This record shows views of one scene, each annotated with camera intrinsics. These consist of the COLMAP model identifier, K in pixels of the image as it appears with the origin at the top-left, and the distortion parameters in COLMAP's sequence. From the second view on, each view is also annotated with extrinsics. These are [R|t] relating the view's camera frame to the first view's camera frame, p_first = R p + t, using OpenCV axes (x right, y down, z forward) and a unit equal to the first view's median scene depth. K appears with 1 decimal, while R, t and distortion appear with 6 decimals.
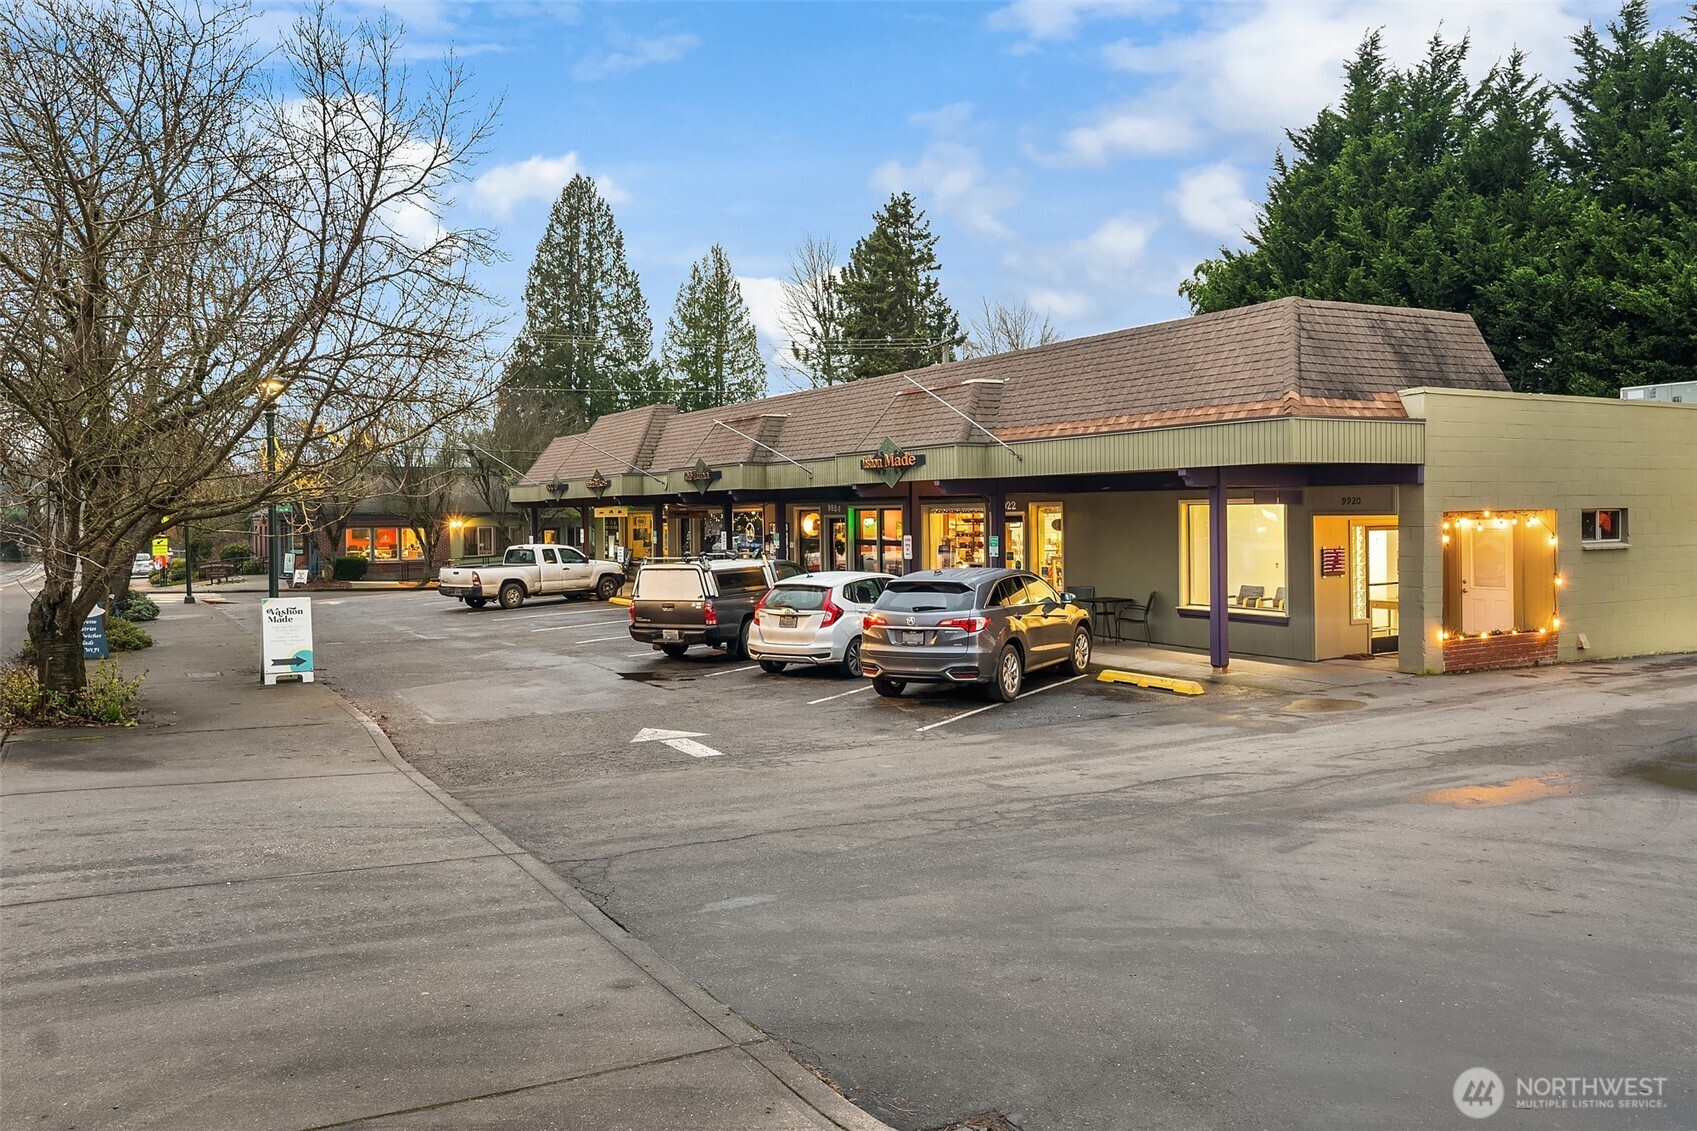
lens RADIAL K [[1284.1, 0, 848.5], [0, 1284.1, 565.5], [0, 0, 1]] dist [0.000591, -0.003346]
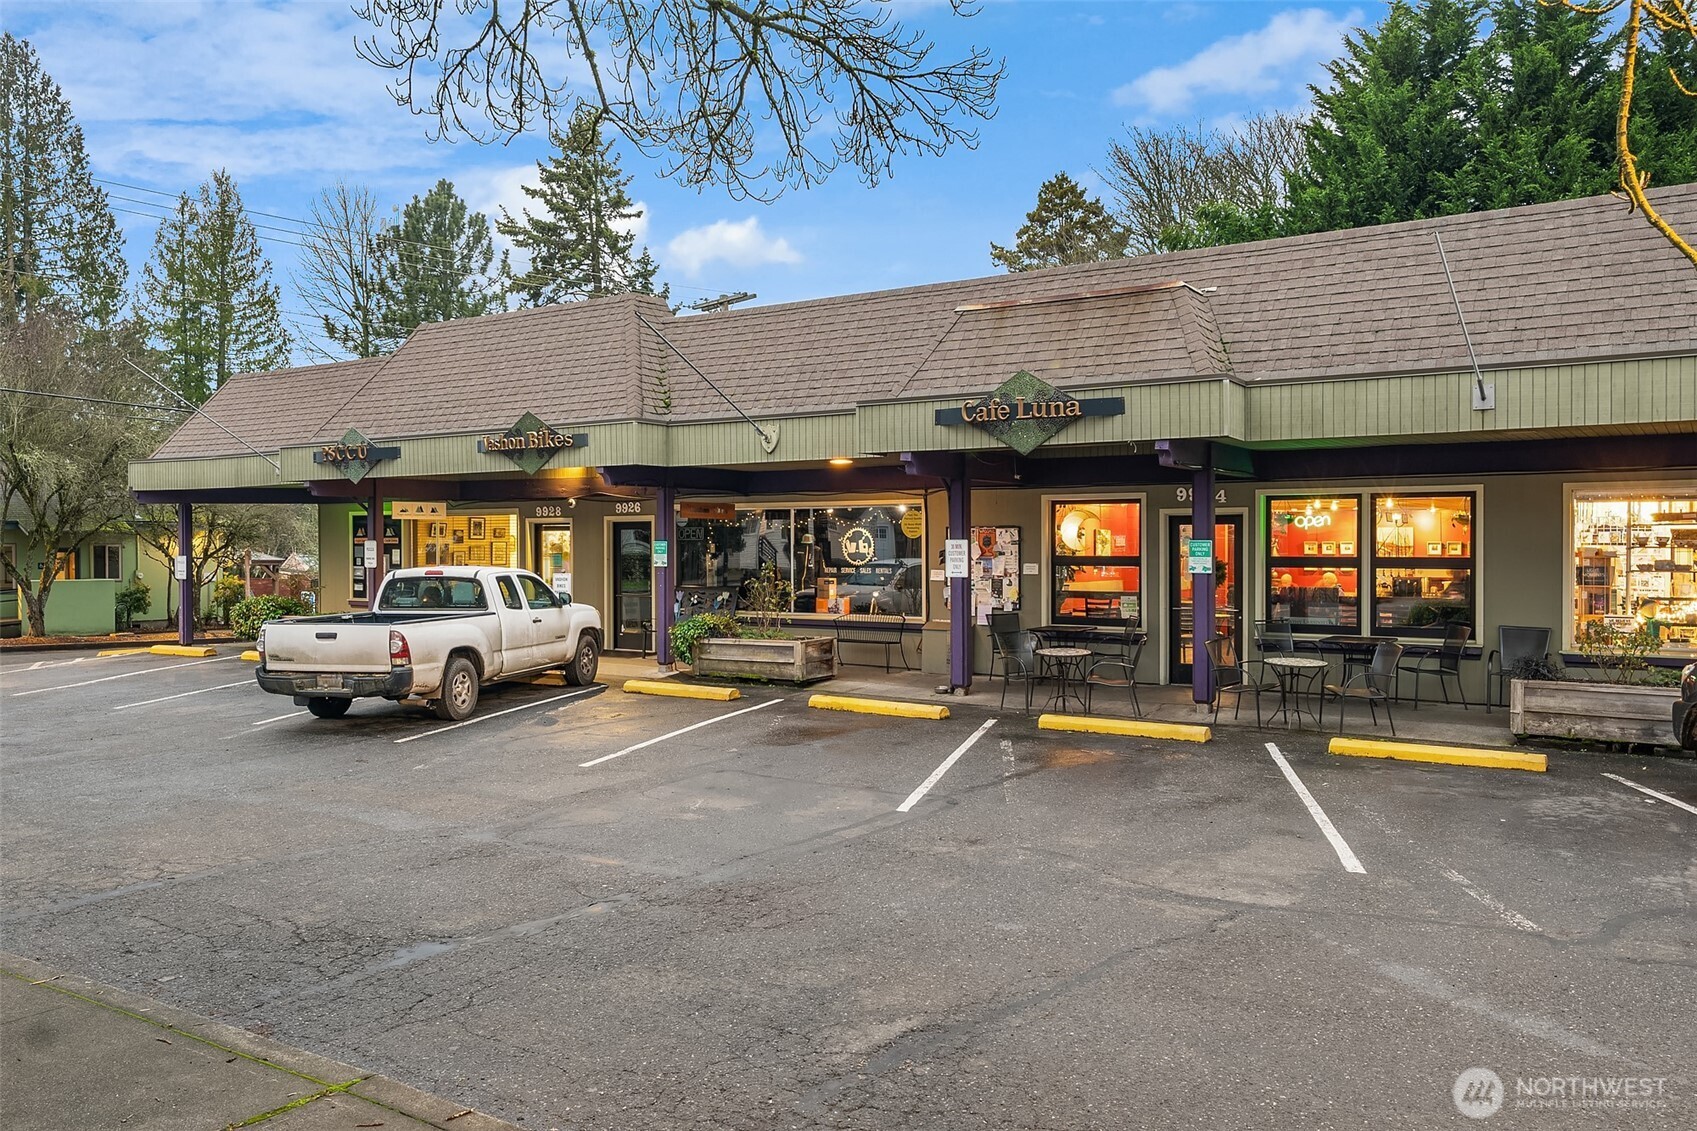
lens RADIAL K [[1284.1, 0, 848.5], [0, 1284.1, 565.5], [0, 0, 1]] dist [0.000591, -0.003346]
pose [[0.890467, 0.006429, 0.455003, -0.162452], [0.008293, 0.999505, -0.030352, -0.001077], [-0.454973, 0.030801, 0.889972, 0.274149]]
